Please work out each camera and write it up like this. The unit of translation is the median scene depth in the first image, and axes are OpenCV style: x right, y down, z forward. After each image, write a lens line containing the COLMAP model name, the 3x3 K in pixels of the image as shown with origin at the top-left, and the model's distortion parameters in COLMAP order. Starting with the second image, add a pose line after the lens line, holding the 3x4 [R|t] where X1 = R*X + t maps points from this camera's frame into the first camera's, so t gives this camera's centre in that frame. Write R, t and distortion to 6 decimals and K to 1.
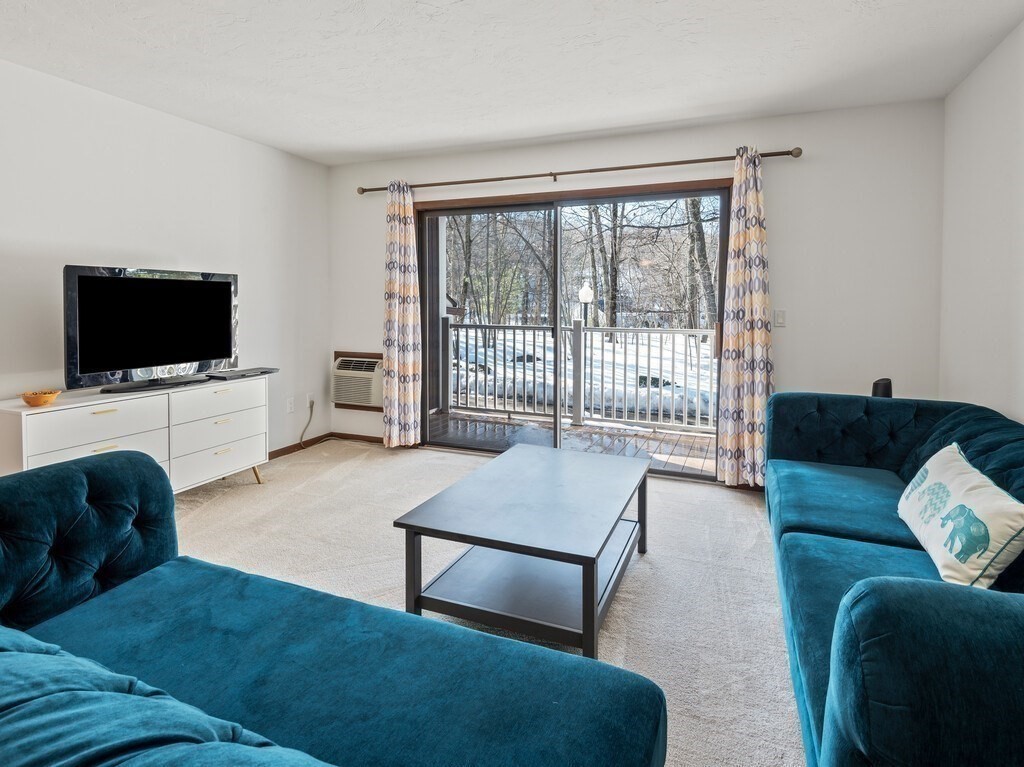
lens RADIAL K [[535.8, 0, 542.6], [0, 535.8, 322.3], [0, 0, 1]] dist [0.000062, -0.000190]
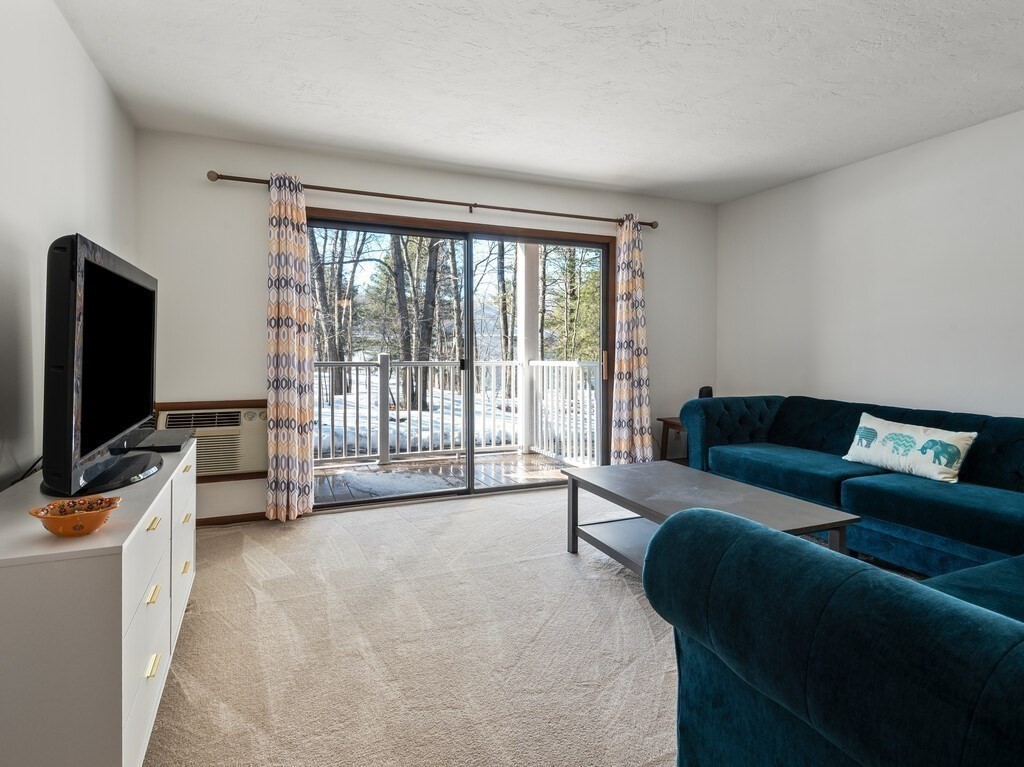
lens RADIAL K [[520.5, 0, 478.2], [0, 520.5, 356.0], [0, 0, 1]] dist [0.017704, -0.000049]
pose [[0.735155, -0.014234, 0.677750, -0.584763], [0.022744, 0.999735, -0.003674, 0.007818], [-0.677518, 0.018116, 0.735284, 0.260084]]
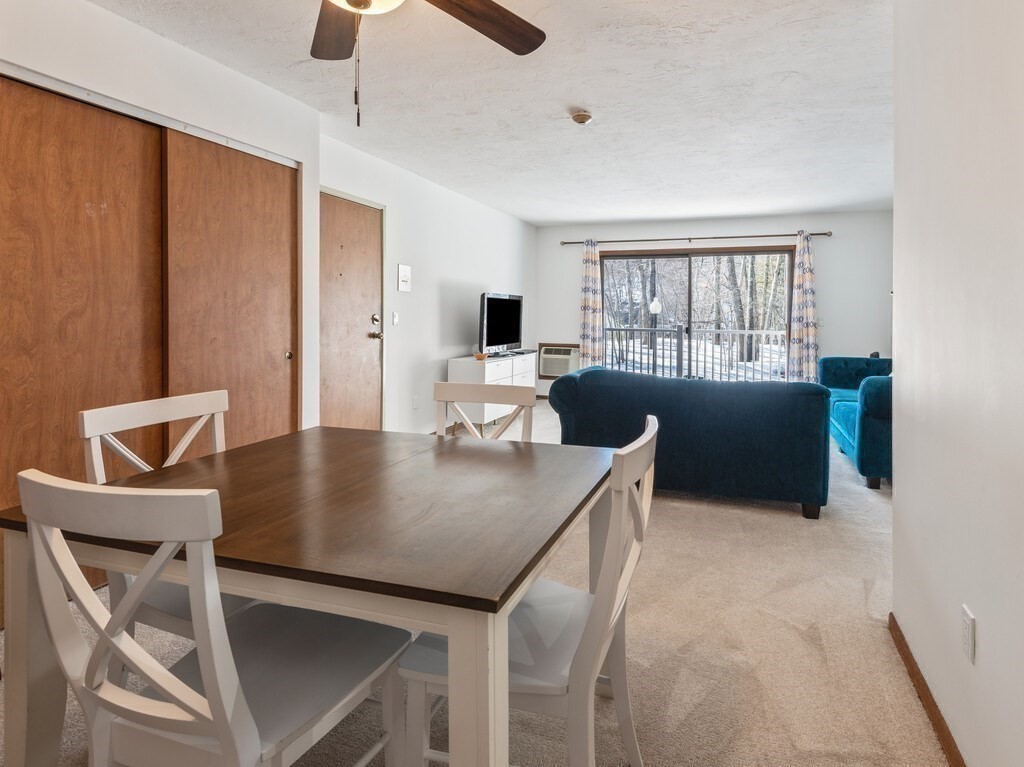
lens RADIAL K [[555.9, 0, 573.1], [0, 555.9, 314.5], [0, 0, 1]] dist [-0.000243, -0.000341]
pose [[0.998824, 0.004436, 0.048279, -0.405465], [-0.002653, 0.999314, -0.036937, 0.033581], [-0.048410, 0.036766, 0.998151, -0.701597]]
